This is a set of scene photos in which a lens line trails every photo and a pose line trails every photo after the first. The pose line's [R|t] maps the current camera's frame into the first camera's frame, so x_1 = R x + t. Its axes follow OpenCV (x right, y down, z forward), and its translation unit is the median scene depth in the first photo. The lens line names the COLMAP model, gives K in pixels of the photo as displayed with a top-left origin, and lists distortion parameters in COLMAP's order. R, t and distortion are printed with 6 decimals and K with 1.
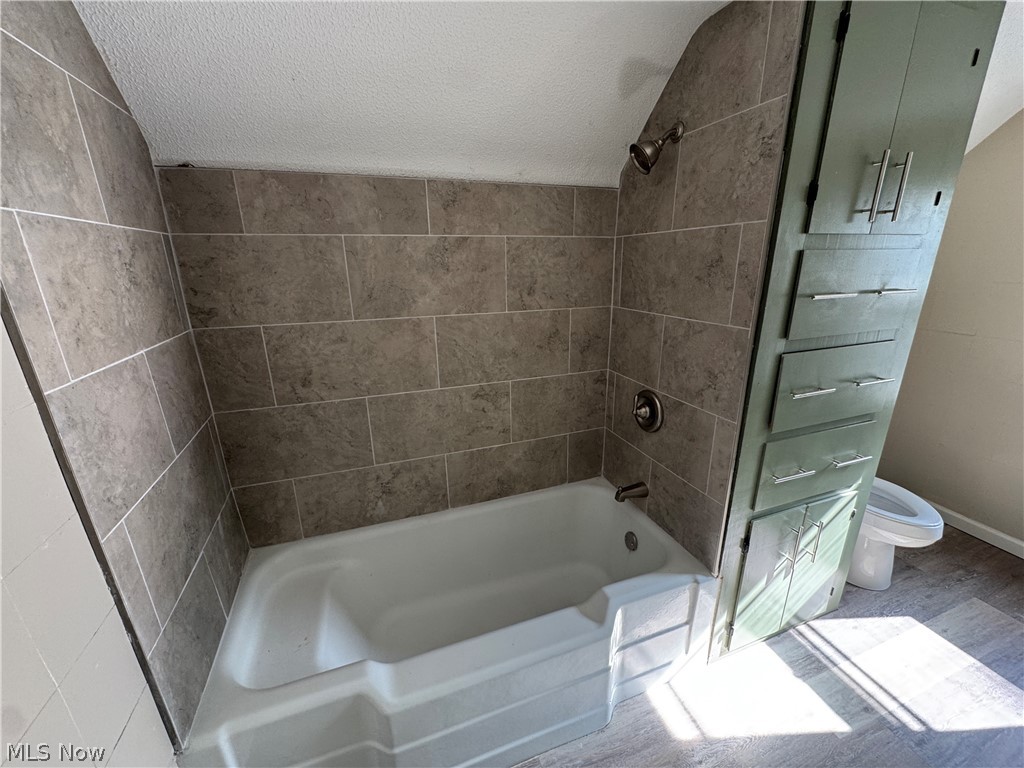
lens RADIAL K [[410.5, 0, 510.4], [0, 410.5, 384.7], [0, 0, 1]] dist [-0.003099, -0.000288]
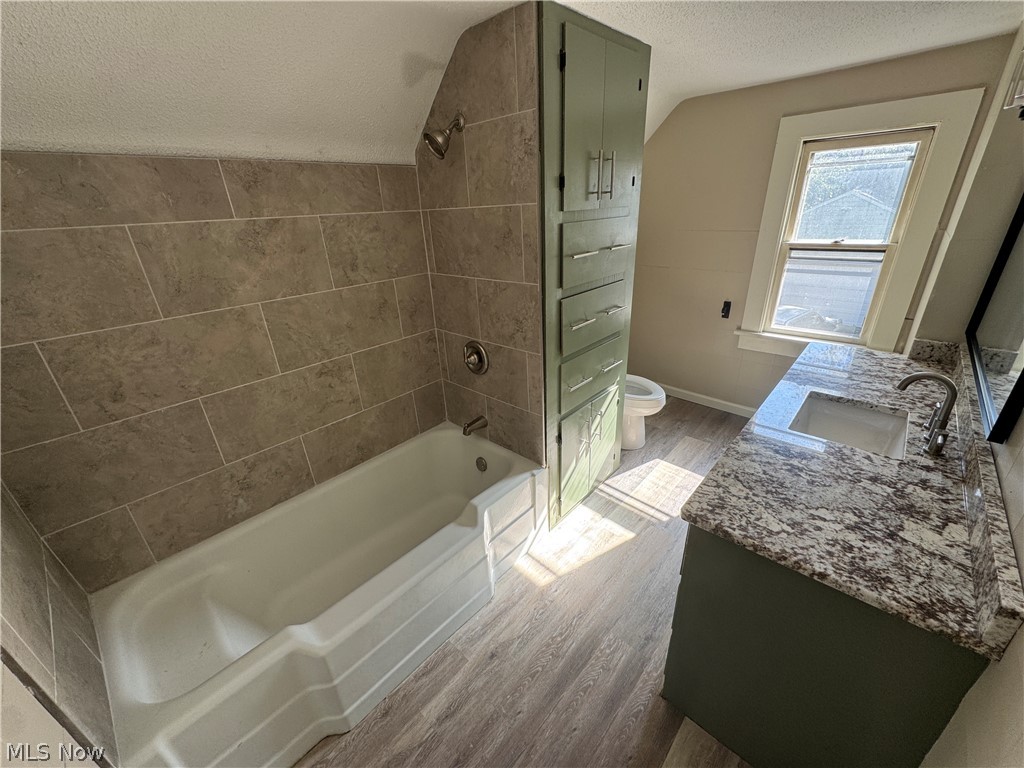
lens RADIAL K [[410.5, 0, 512.0], [0, 410.5, 384.4], [0, 0, 1]] dist [-0.003099, -0.000288]
pose [[0.886163, -0.209922, 0.413096, -0.100936], [0.165980, 0.976142, 0.139988, -0.013664], [-0.432627, -0.055486, 0.899864, -0.166312]]
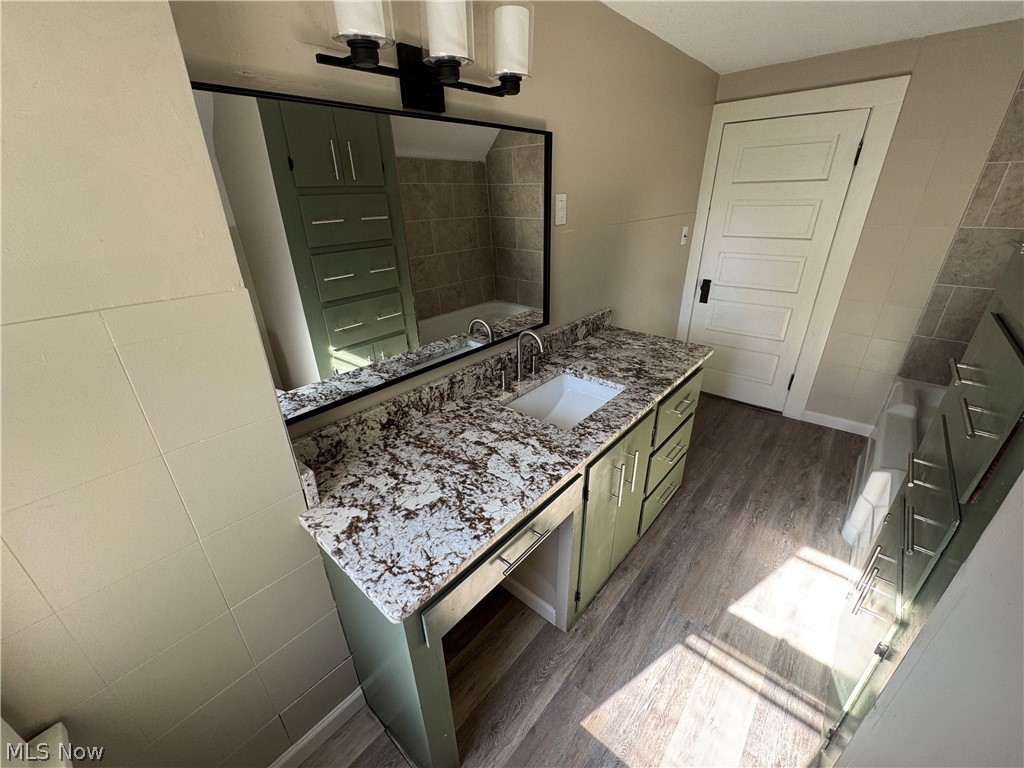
lens RADIAL K [[410.5, 0, 510.9], [0, 410.5, 384.4], [0, 0, 1]] dist [-0.003099, -0.000288]
pose [[-0.873582, 0.237435, -0.424828, 1.589117], [-0.110518, 0.753327, 0.648293, -0.331766], [0.473962, 0.613288, -0.631853, 0.955231]]
